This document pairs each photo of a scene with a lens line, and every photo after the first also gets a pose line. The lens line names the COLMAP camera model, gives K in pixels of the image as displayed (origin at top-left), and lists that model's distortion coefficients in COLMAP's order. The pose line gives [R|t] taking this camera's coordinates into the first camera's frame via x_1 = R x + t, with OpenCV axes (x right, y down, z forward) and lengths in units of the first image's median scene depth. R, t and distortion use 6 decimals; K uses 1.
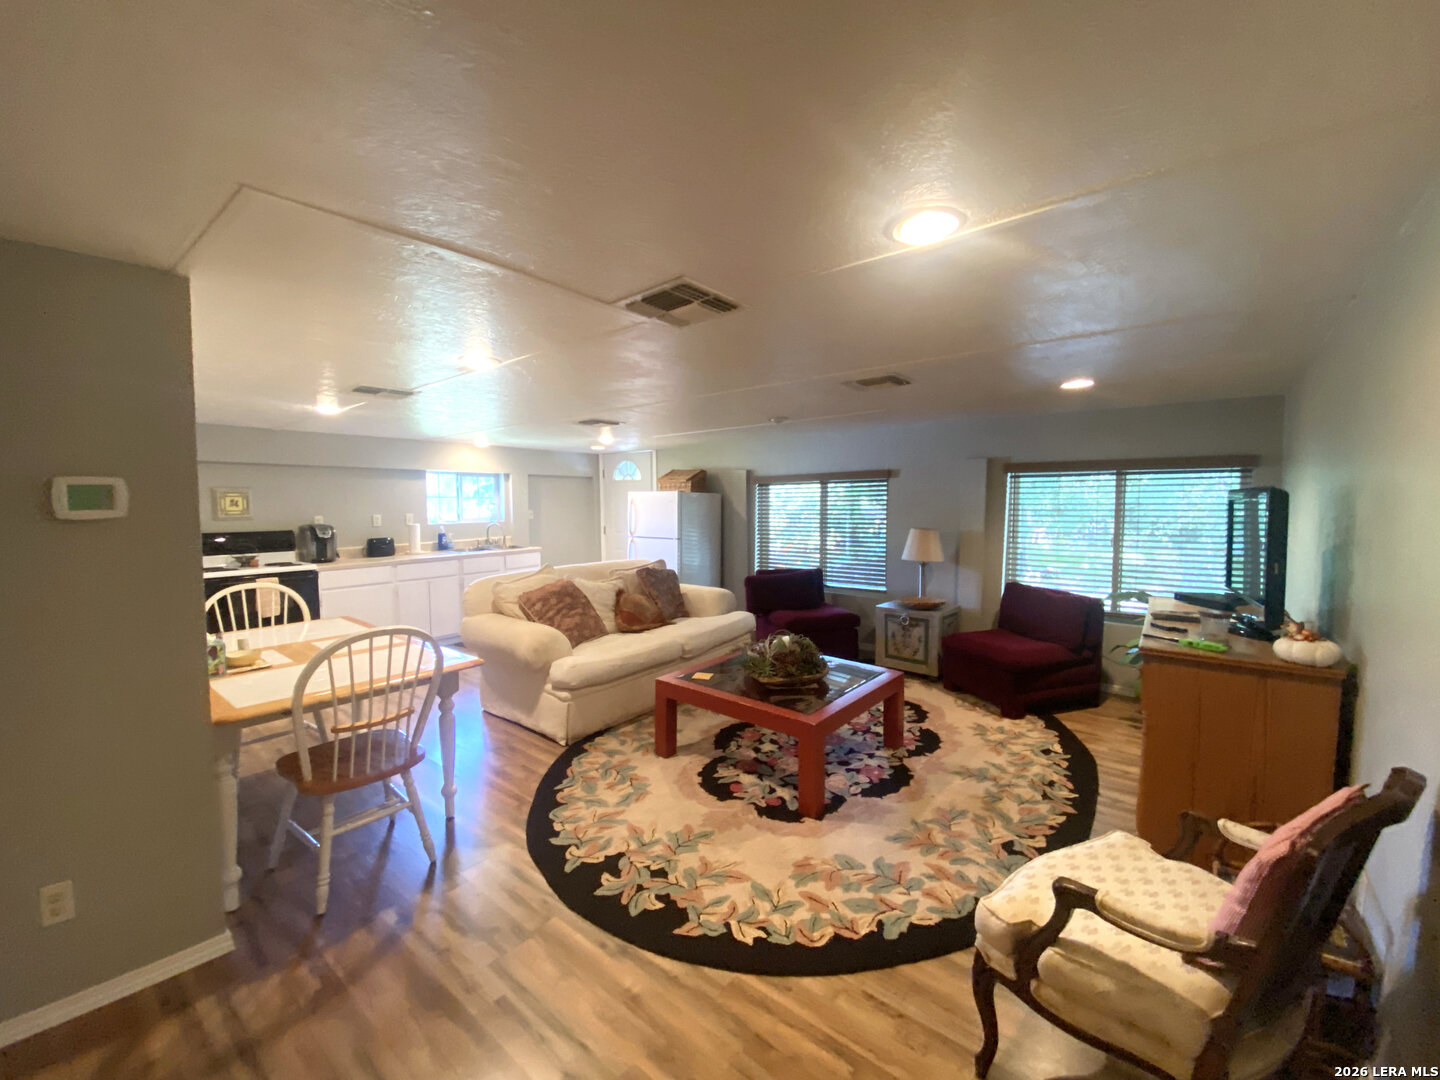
lens RADIAL K [[585.0, 0, 716.5], [0, 585.0, 541.5], [0, 0, 1]] dist [0.024454, -0.000178]
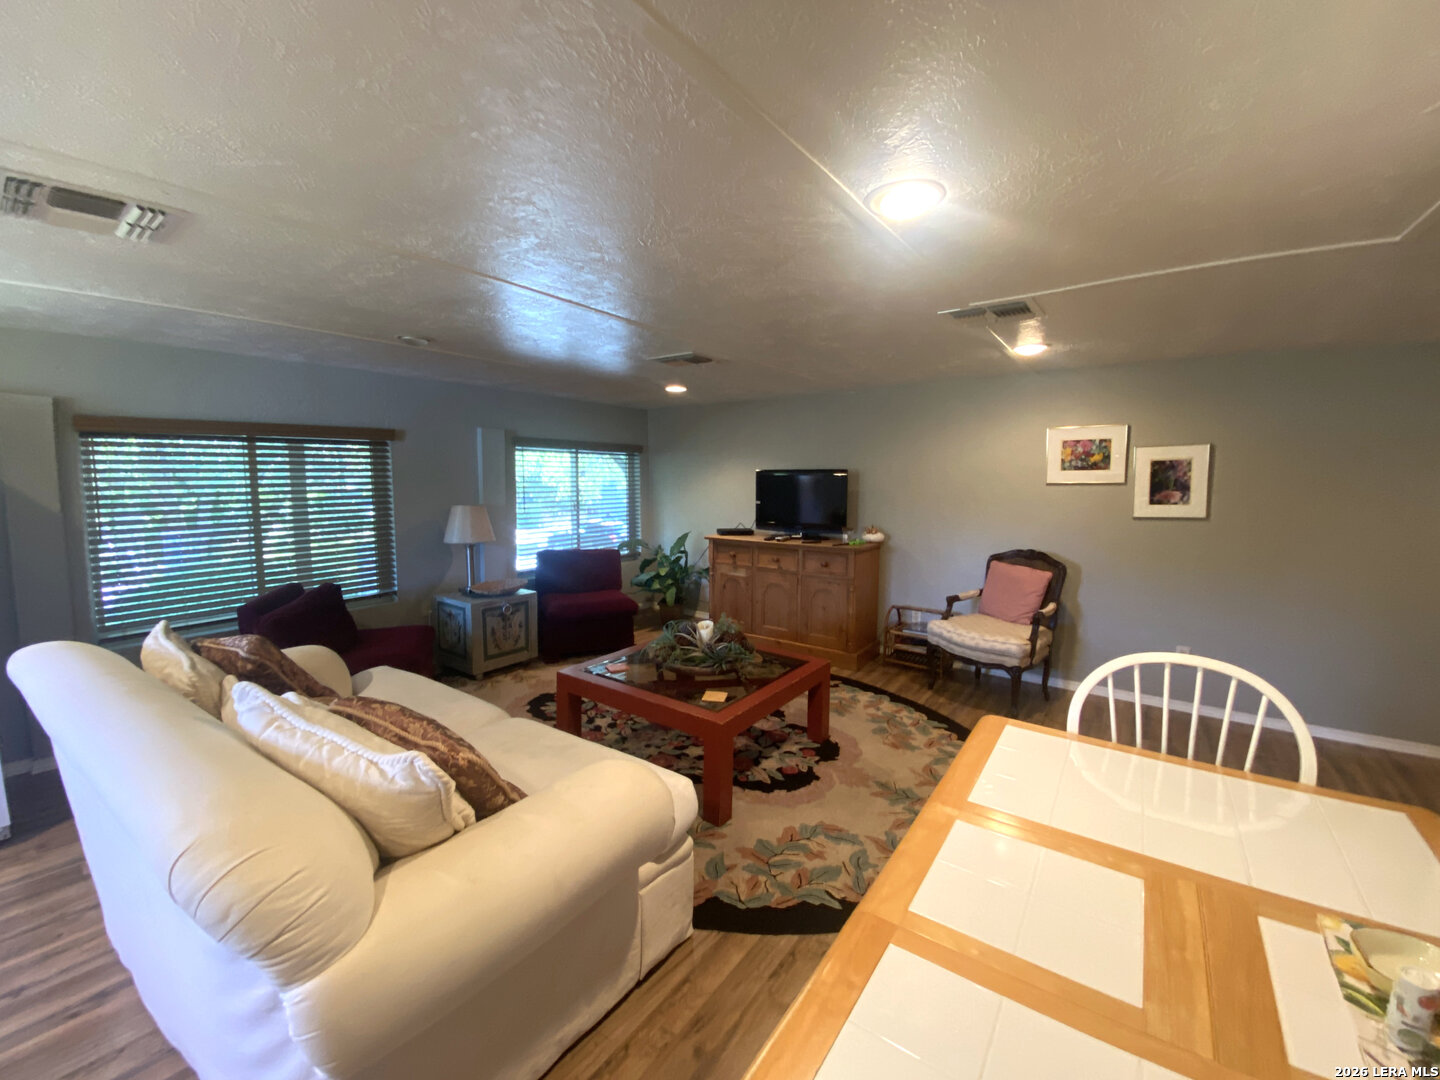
lens RADIAL K [[585.0, 0, 716.5], [0, 585.0, 541.5], [0, 0, 1]] dist [0.024454, -0.000178]
pose [[-0.059916, -0.117619, 0.991250, -0.801744], [0.062641, 0.990633, 0.121333, -0.077510], [-0.996236, 0.069363, -0.051987, 1.039126]]
